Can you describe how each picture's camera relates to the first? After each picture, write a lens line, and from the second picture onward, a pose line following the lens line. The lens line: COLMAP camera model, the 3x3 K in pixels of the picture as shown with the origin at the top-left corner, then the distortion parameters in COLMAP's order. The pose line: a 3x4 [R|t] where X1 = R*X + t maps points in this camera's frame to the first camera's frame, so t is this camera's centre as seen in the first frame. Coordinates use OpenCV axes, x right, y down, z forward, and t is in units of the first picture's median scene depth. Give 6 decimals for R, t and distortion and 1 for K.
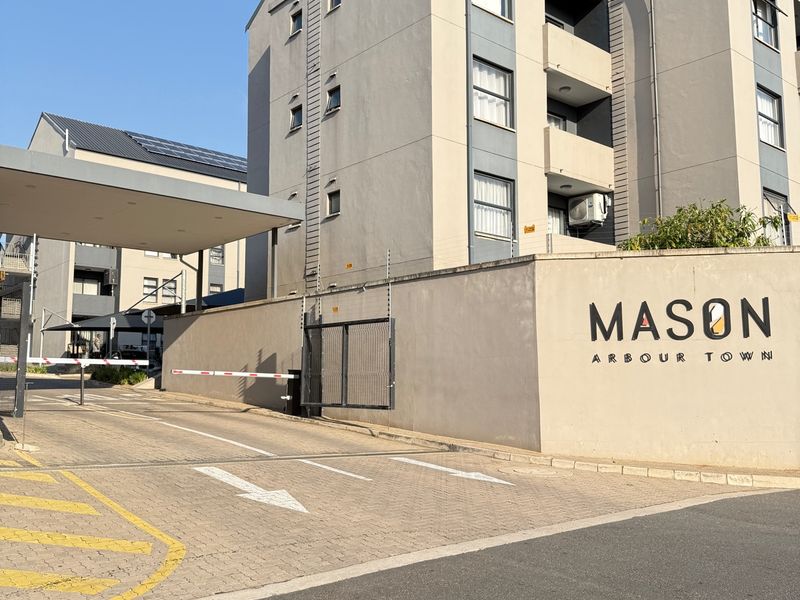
lens RADIAL K [[736.5, 0, 400.5], [0, 736.5, 303.7], [0, 0, 1]] dist [0.179238, -0.323962]
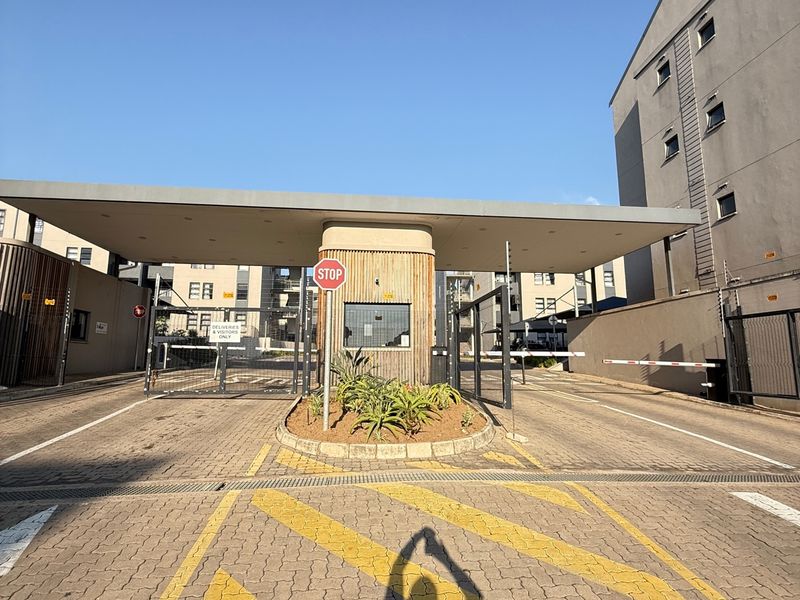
lens RADIAL K [[422.7, 0, 400.0], [0, 422.7, 300.0], [0, 0, 1]] dist [0.026337, -0.025864]
pose [[0.815604, -0.084526, -0.572403, -0.132995], [0.061679, 0.996336, -0.059243, 0.010966], [0.575313, 0.013014, 0.817830, 0.200901]]
